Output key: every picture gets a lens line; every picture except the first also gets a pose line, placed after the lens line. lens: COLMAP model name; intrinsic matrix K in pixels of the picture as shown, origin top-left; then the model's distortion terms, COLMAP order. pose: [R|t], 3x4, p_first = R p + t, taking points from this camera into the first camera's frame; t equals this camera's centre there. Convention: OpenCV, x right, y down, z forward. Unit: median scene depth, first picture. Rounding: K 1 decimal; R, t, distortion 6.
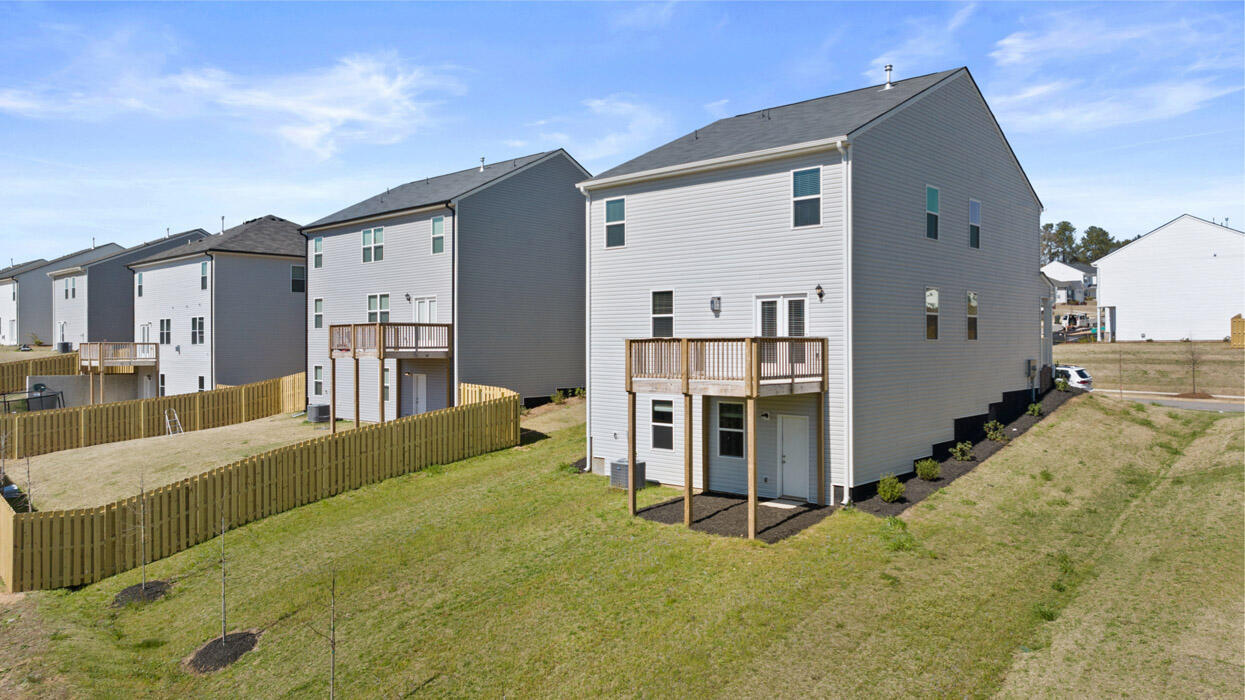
lens RADIAL K [[876.0, 0, 614.8], [0, 876.0, 345.1], [0, 0, 1]] dist [-0.008950, 0.002144]
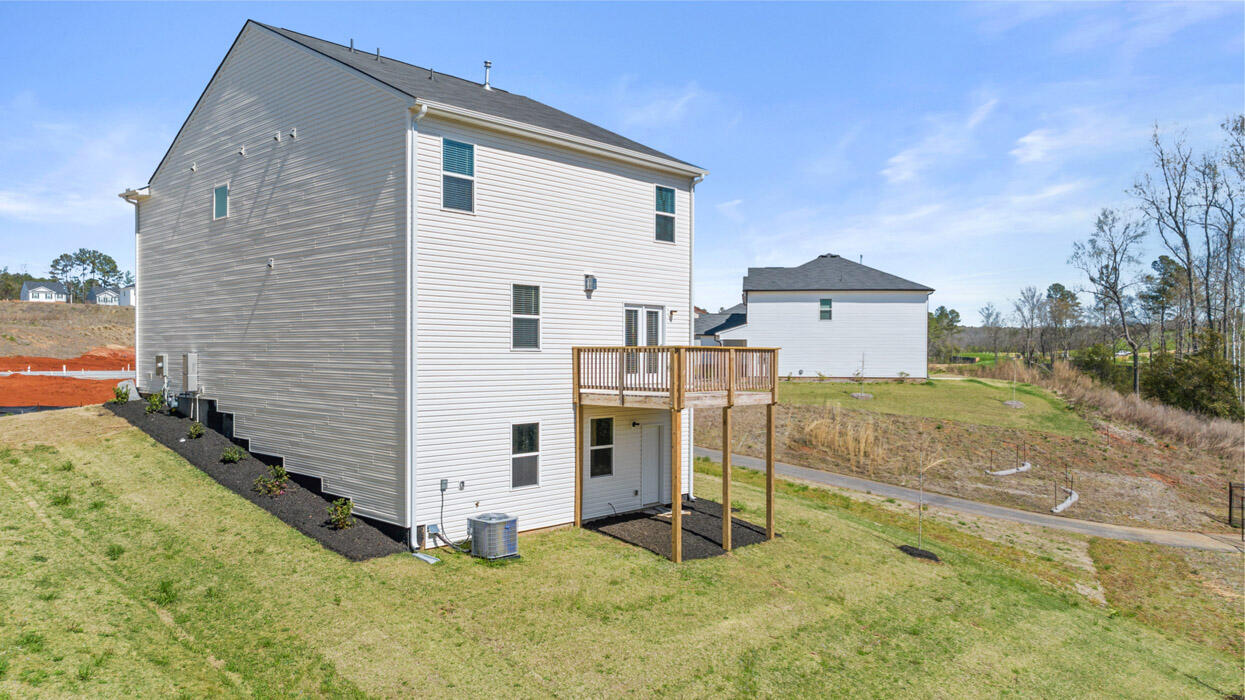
lens RADIAL K [[876.0, 0, 617.8], [0, 876.0, 391.4], [0, 0, 1]] dist [-0.008950, 0.002144]
pose [[0.014645, -0.038196, 0.999163, -0.794146], [-0.006090, 0.999248, 0.038288, 0.003164], [-0.999874, -0.006646, 0.014402, 0.989495]]
